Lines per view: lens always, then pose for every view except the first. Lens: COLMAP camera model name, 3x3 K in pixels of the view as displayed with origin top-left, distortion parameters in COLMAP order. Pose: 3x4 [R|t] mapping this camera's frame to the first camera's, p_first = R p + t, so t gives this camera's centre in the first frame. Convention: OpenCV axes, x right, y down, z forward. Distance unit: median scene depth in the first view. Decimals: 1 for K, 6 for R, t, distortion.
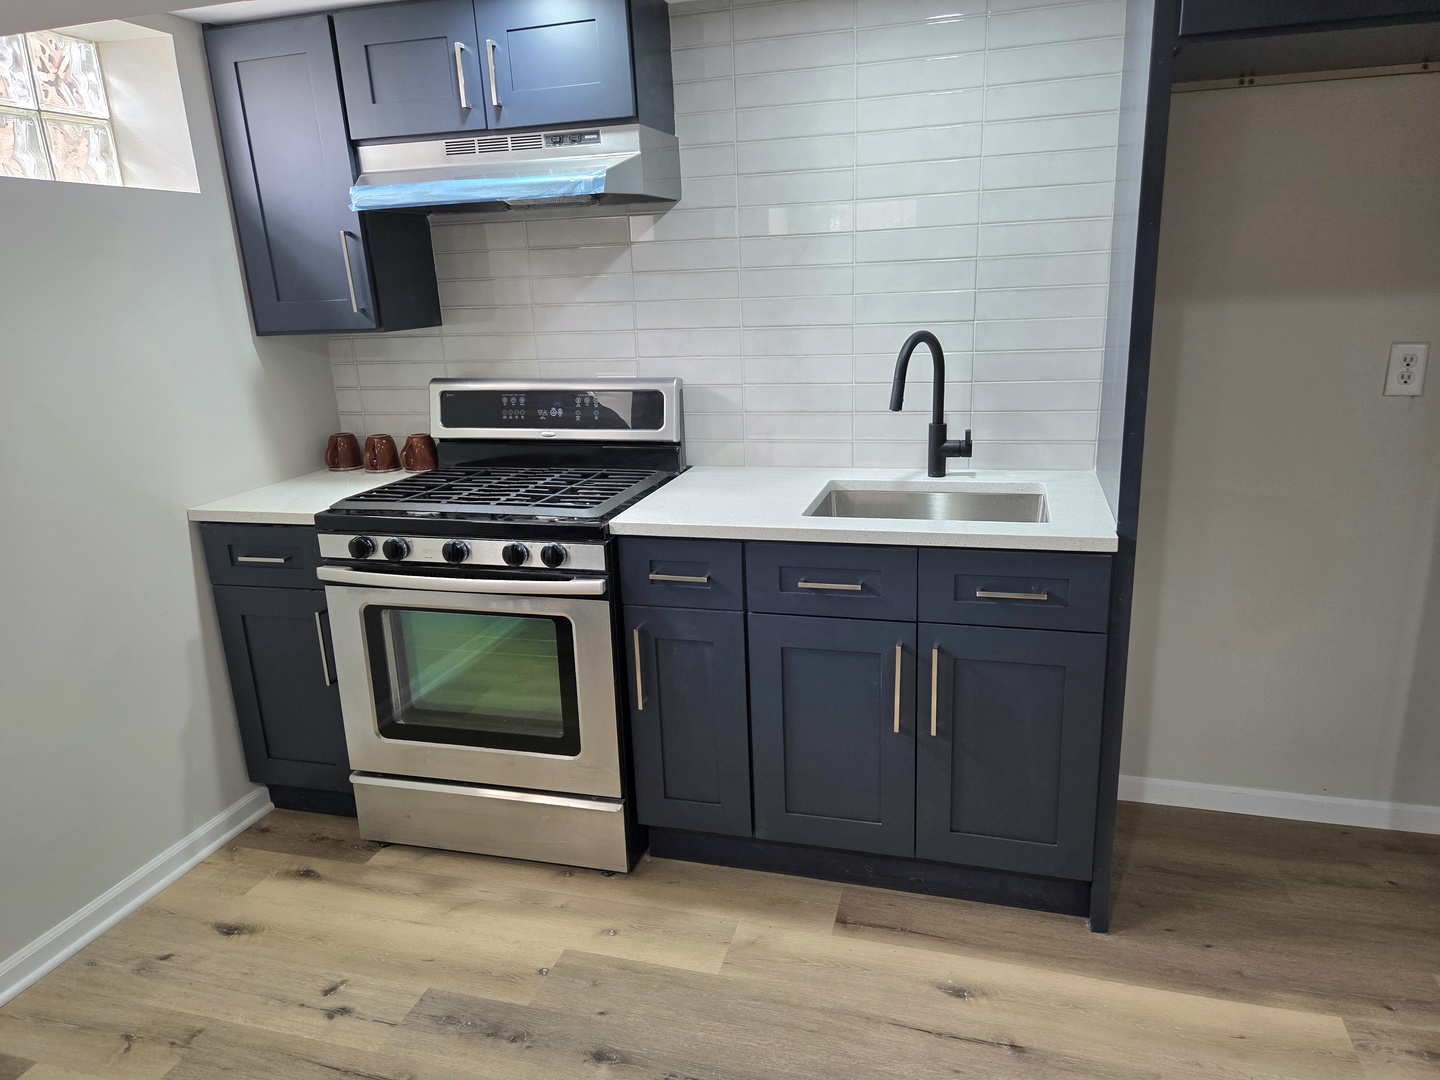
lens RADIAL K [[955.3, 0, 722.8], [0, 955.3, 560.5], [0, 0, 1]] dist [0.069872, -0.055840]
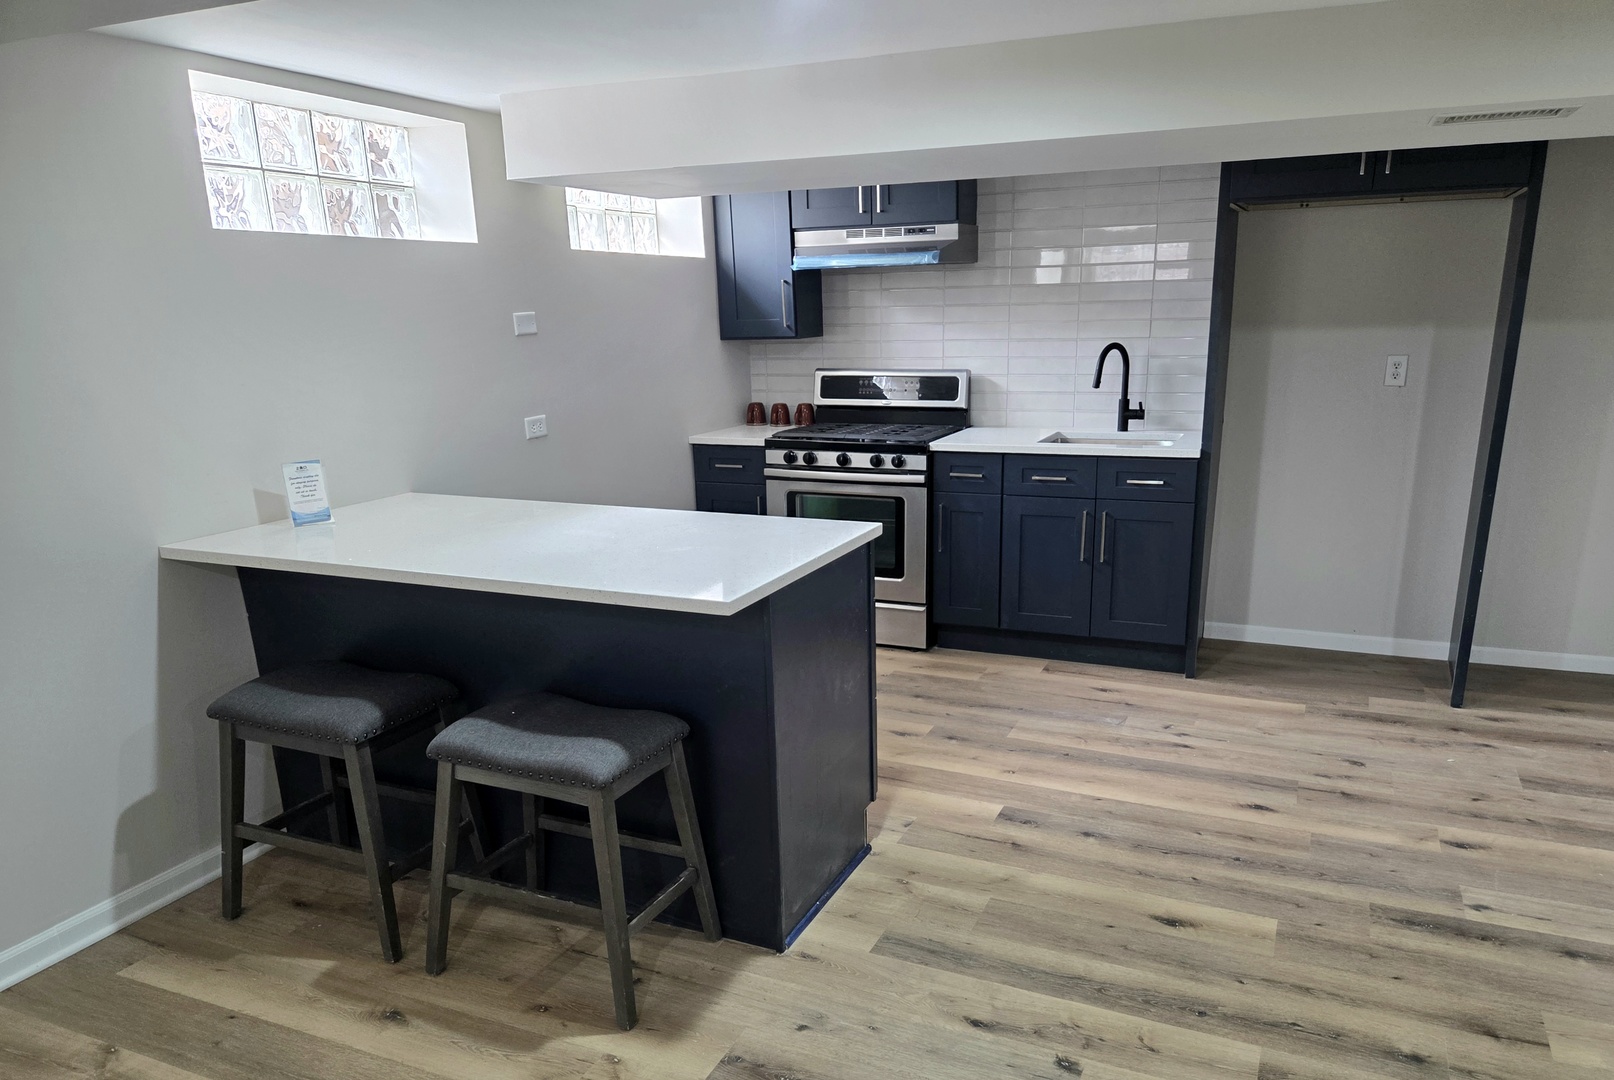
lens RADIAL K [[1112.9, 0, 835.0], [0, 1112.9, 636.0], [0, 0, 1]] dist [0.054026, -0.005597]
pose [[0.991380, 0.054047, -0.119347, -0.021466], [-0.052859, 0.998516, 0.013103, 0.272898], [0.119878, -0.006682, 0.992766, -1.010387]]
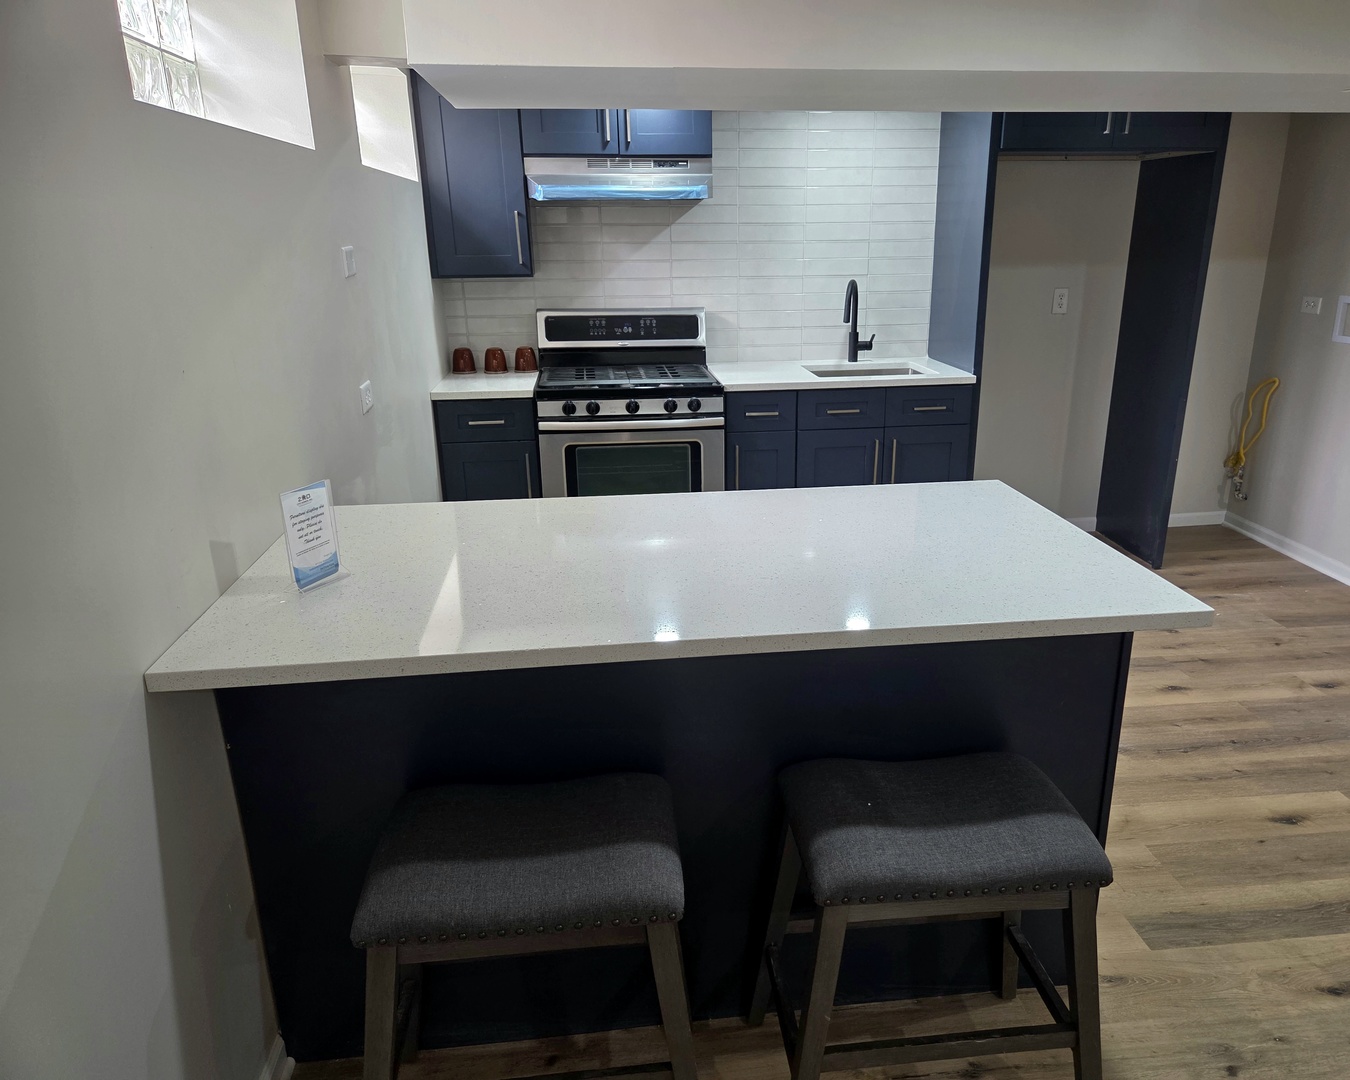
lens RADIAL K [[956.4, 0, 723.6], [0, 956.4, 550.8], [0, 0, 1]] dist [0.098550, -0.096904]
pose [[0.917141, -0.095250, 0.387015, -0.746490], [0.084870, 0.995426, 0.043867, 0.168992], [-0.389423, -0.007386, 0.921030, -0.586078]]
